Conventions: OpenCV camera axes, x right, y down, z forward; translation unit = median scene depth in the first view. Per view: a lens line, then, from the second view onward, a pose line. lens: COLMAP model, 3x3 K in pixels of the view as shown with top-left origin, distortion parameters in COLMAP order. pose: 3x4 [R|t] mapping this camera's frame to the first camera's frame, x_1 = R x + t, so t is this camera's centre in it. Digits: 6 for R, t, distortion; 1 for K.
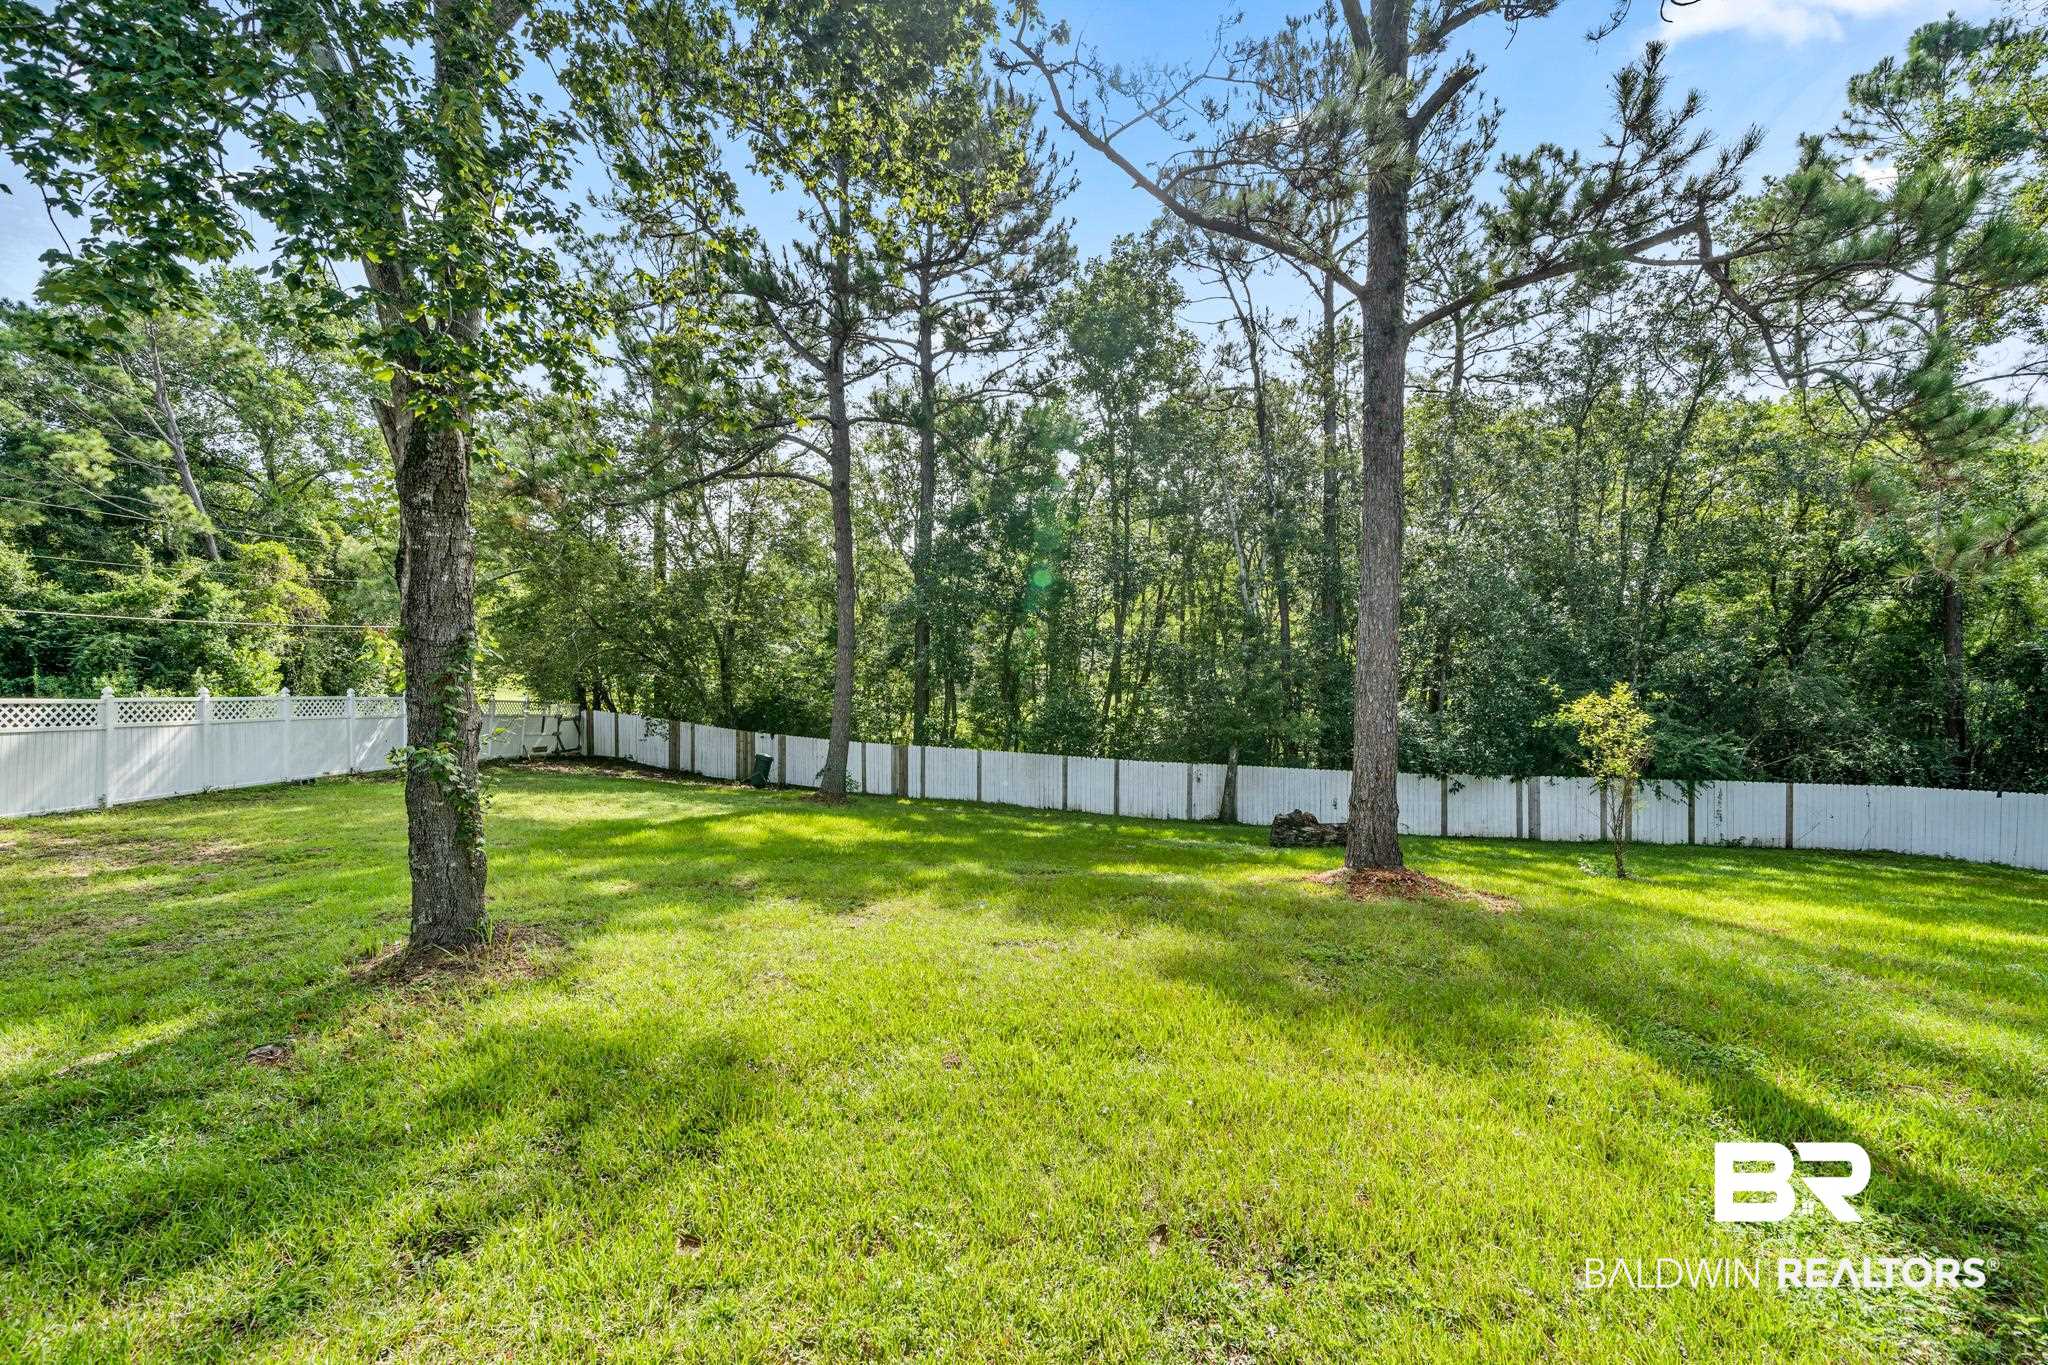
lens RADIAL K [[813.0, 0, 1021.1], [0, 813.0, 695.1], [0, 0, 1]] dist [-0.002858, 0.000721]
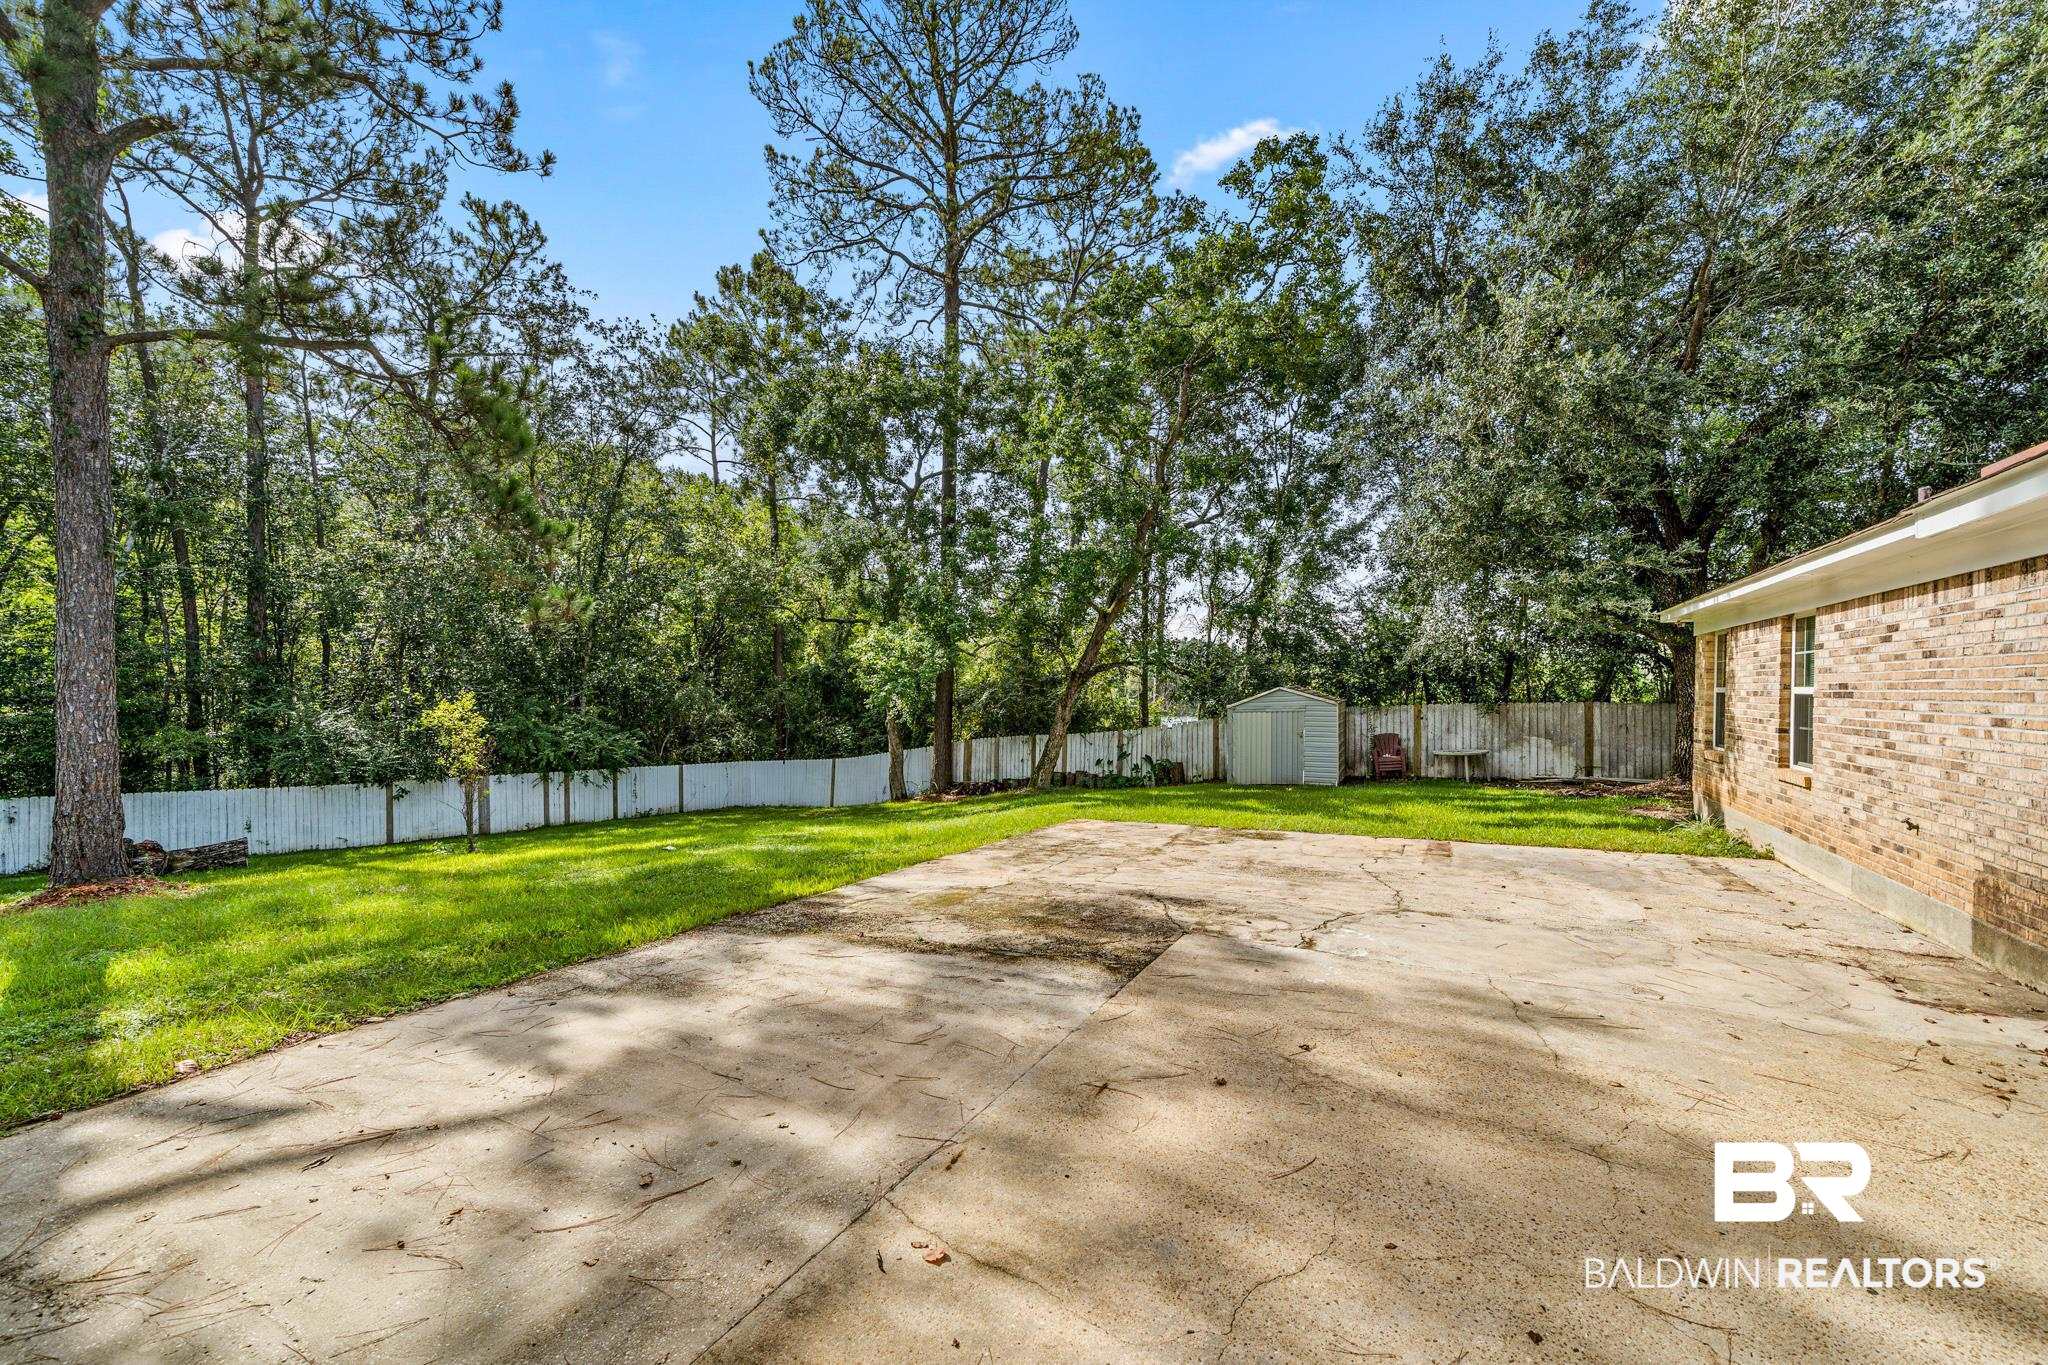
lens RADIAL K [[813.0, 0, 1004.2], [0, 813.0, 698.9], [0, 0, 1]] dist [-0.002858, 0.000721]
pose [[0.538421, -0.006621, 0.842650, 0.085521], [0.010010, 0.999949, 0.001461, 0.001178], [-0.842616, 0.007648, 0.538460, -0.185253]]
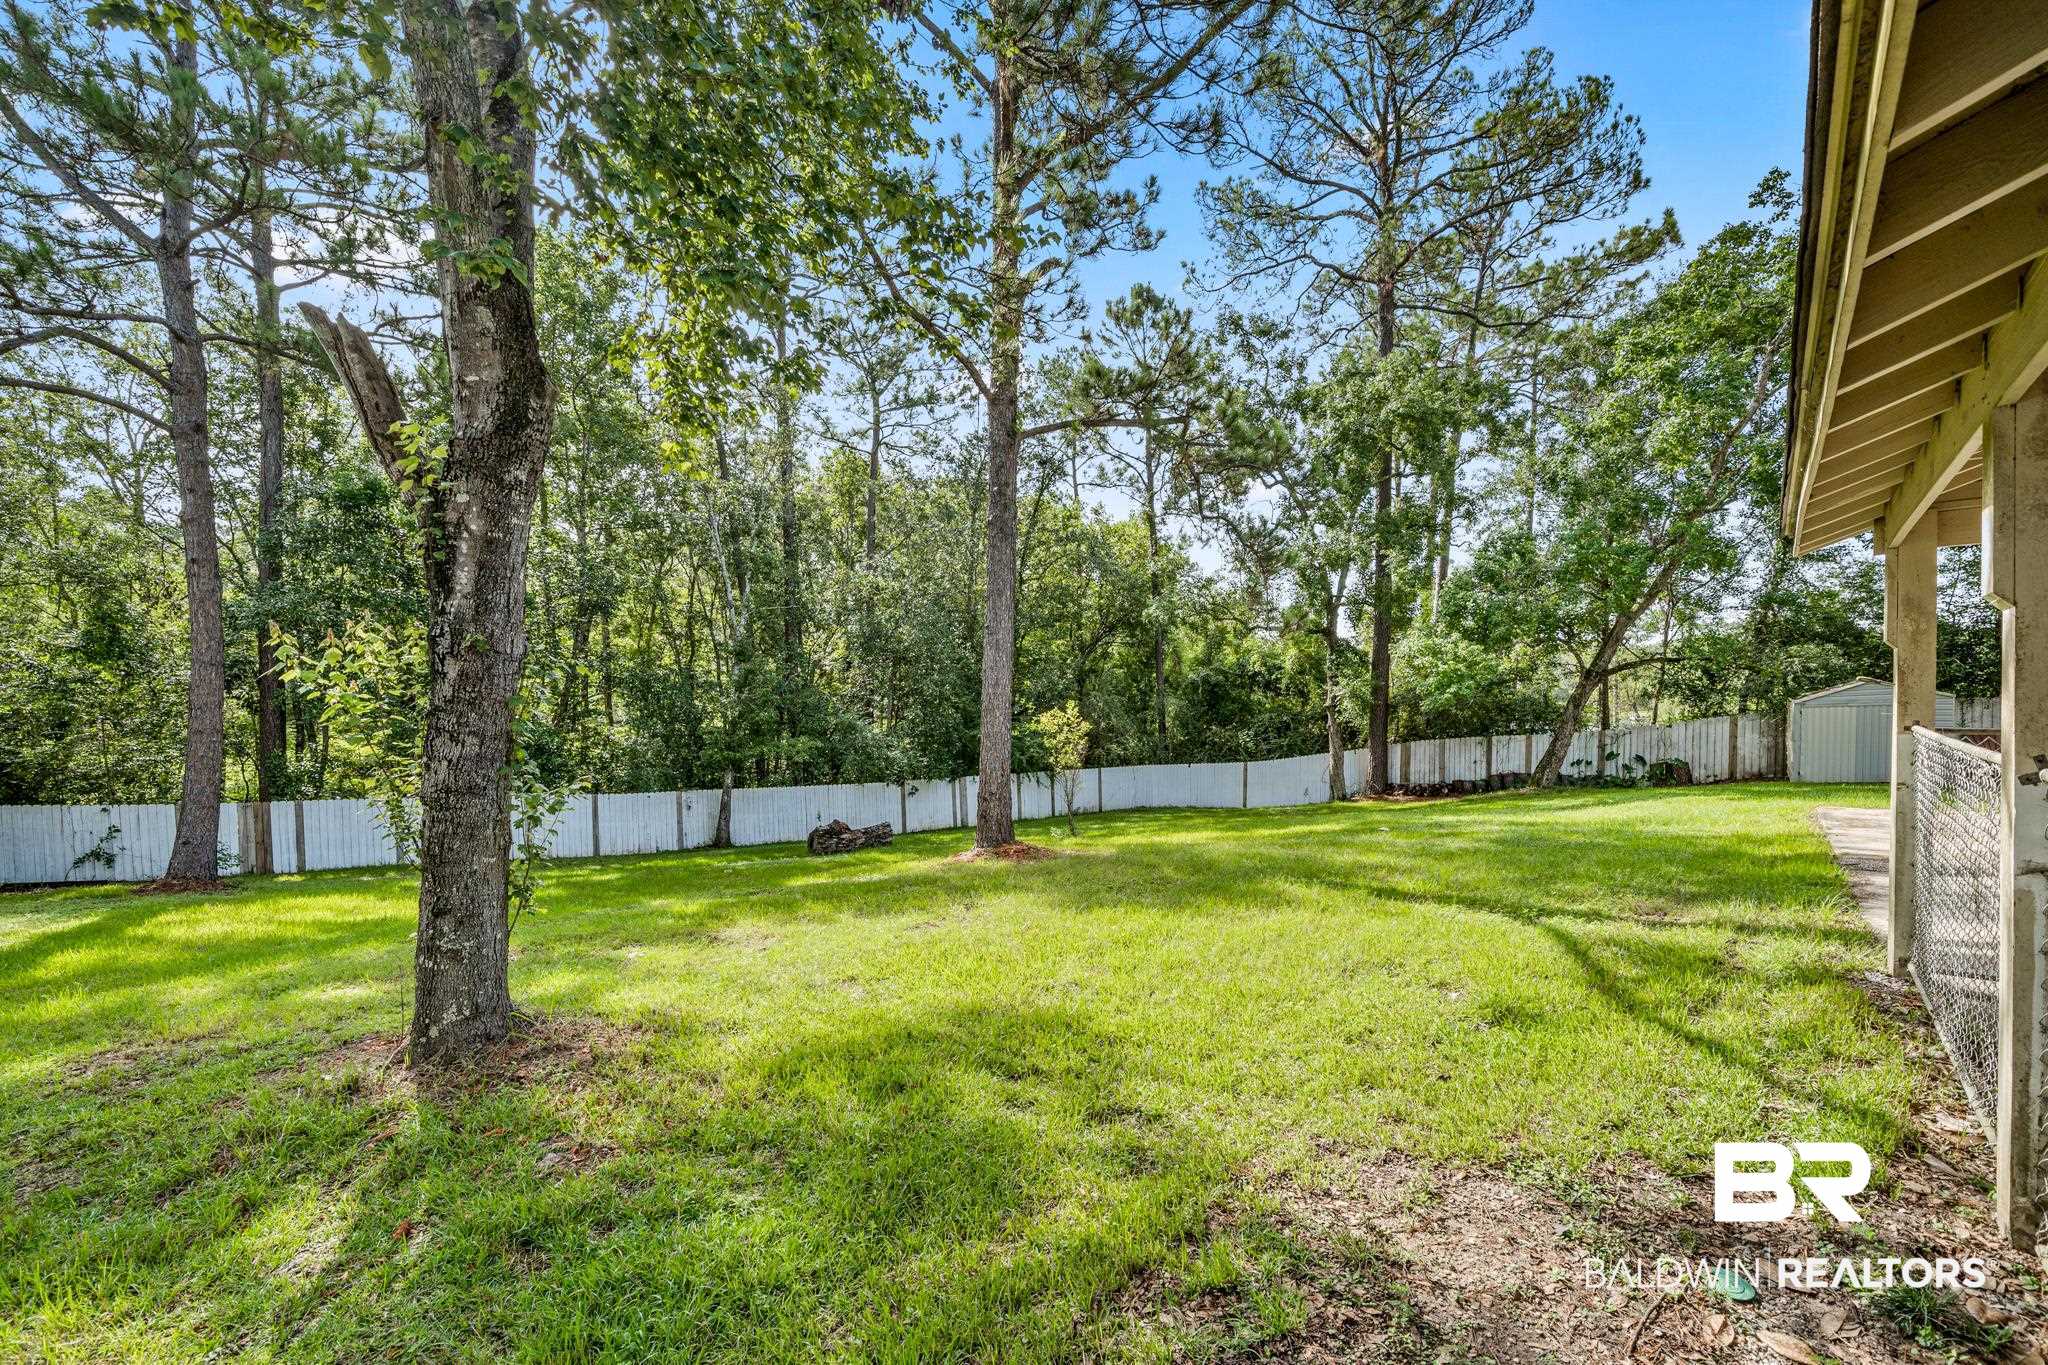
lens RADIAL K [[813.0, 0, 1032.0], [0, 813.0, 726.2], [0, 0, 1]] dist [-0.002858, 0.000721]
pose [[0.716065, -0.033869, 0.697211, -0.169689], [0.028363, 0.999409, 0.019419, -0.000322], [-0.697457, 0.005869, 0.716603, 0.017688]]
